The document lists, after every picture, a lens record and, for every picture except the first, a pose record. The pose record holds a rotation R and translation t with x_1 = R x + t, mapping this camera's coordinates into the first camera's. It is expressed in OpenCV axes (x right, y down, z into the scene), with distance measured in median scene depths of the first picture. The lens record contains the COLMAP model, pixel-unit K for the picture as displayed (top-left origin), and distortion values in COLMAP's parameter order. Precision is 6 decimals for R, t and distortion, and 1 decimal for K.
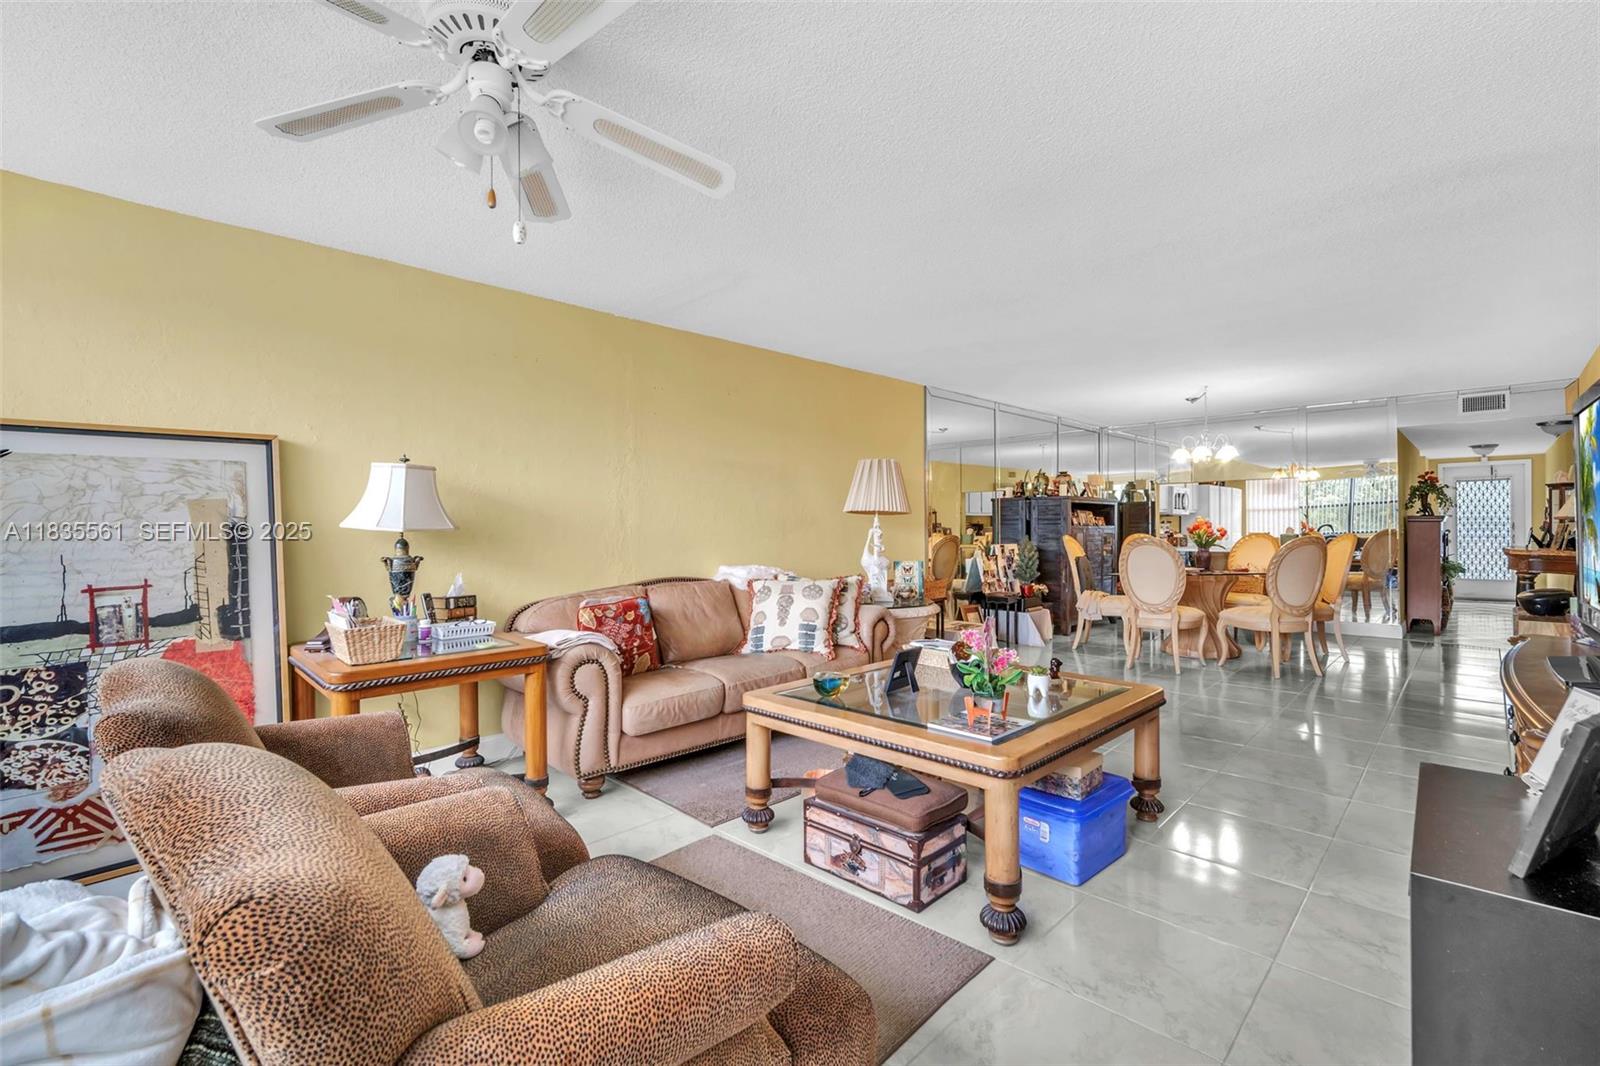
lens RADIAL K [[705.5, 0, 796.7], [0, 705.5, 534.3], [0, 0, 1]] dist [-0.013005, 0.005768]
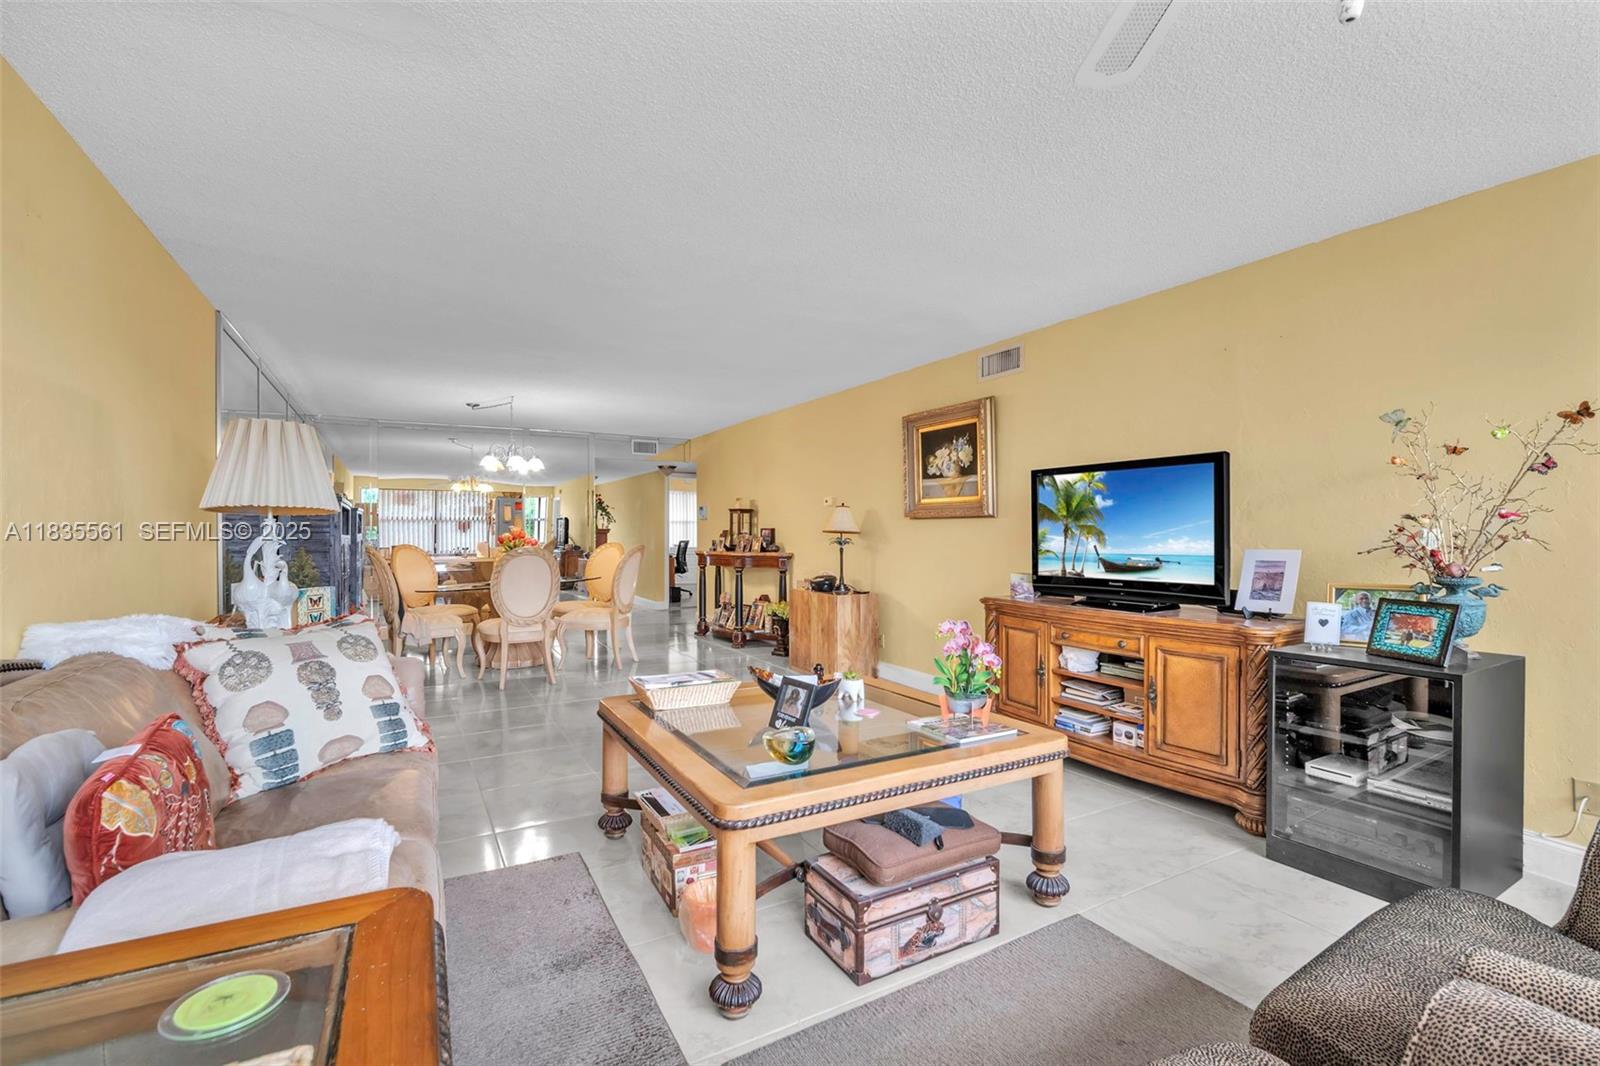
lens RADIAL K [[705.5, 0, 796.7], [0, 705.5, 534.3], [0, 0, 1]] dist [-0.013005, 0.005768]
pose [[0.280869, 0.006242, 0.959726, -0.767768], [0.007090, 0.999938, -0.008578, -0.005098], [-0.959720, 0.009213, 0.280808, 0.905907]]
